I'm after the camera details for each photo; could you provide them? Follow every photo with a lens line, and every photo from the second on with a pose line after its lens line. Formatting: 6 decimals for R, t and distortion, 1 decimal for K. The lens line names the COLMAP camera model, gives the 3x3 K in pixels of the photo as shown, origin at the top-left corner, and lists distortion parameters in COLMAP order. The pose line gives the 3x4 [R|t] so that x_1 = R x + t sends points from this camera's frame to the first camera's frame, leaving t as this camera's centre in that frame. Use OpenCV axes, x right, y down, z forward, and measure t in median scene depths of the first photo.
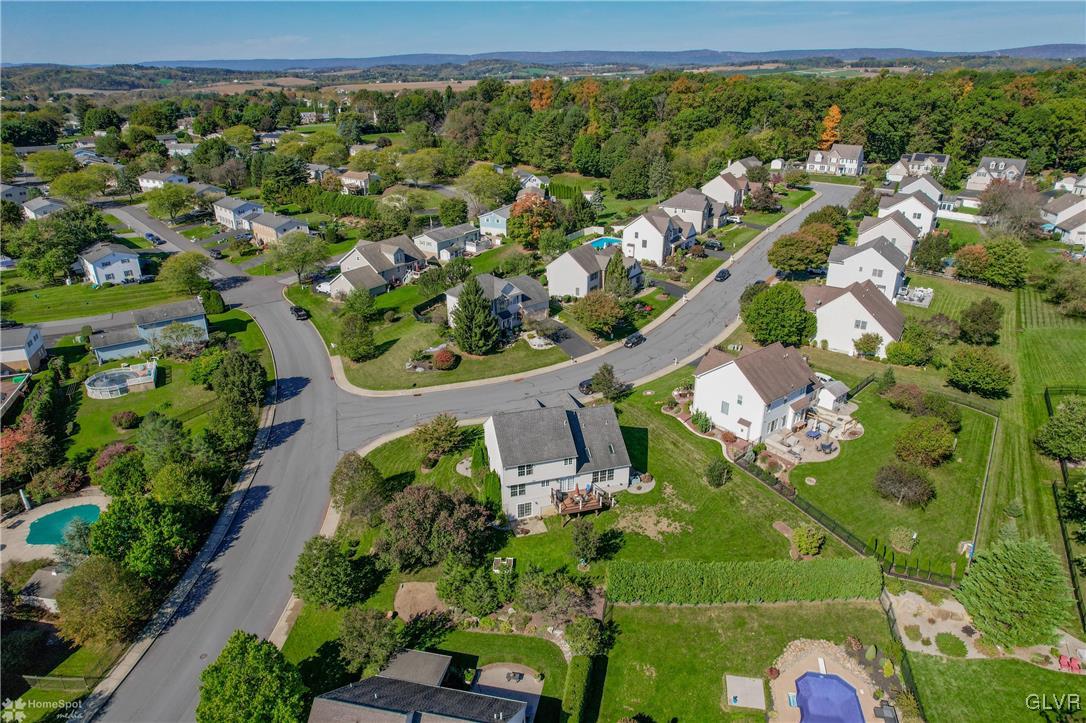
lens RADIAL K [[691.6, 0, 543.1], [0, 691.6, 368.5], [0, 0, 1]] dist [-0.048168, 0.036017]
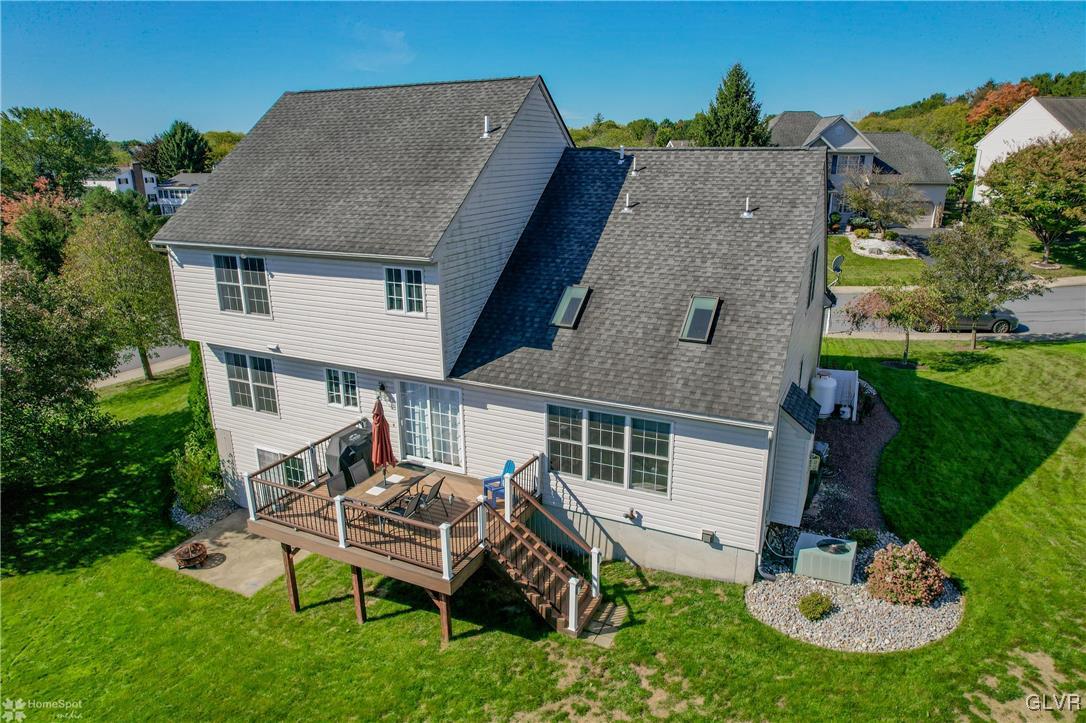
lens RADIAL K [[691.6, 0, 549.2], [0, 691.6, 361.0], [0, 0, 1]] dist [-0.048168, 0.036017]
pose [[0.749898, 0.195695, -0.631947, 0.187105], [-0.271280, 0.962202, -0.023948, 0.144650], [0.603374, 0.189394, 0.774642, 0.863737]]
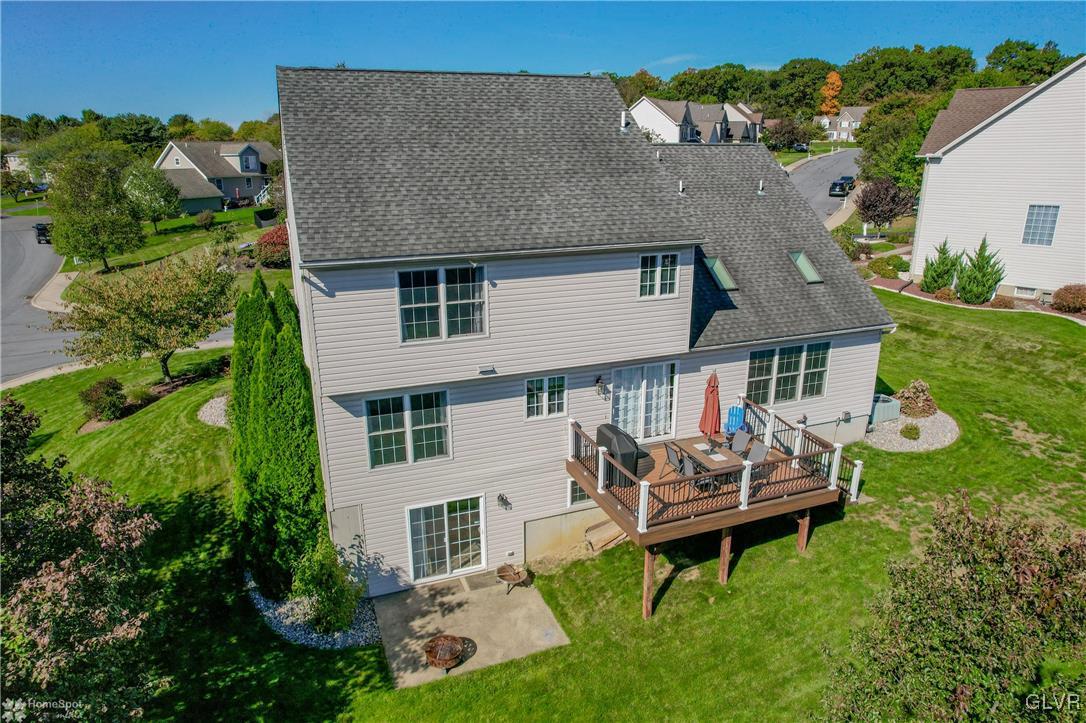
lens RADIAL K [[691.6, 0, 545.7], [0, 691.6, 359.6], [0, 0, 1]] dist [-0.048168, 0.036017]
pose [[0.995894, -0.022810, 0.087610, -0.014144], [0.033719, 0.991567, -0.125134, 0.179866], [-0.084017, 0.127574, 0.988264, 0.792388]]
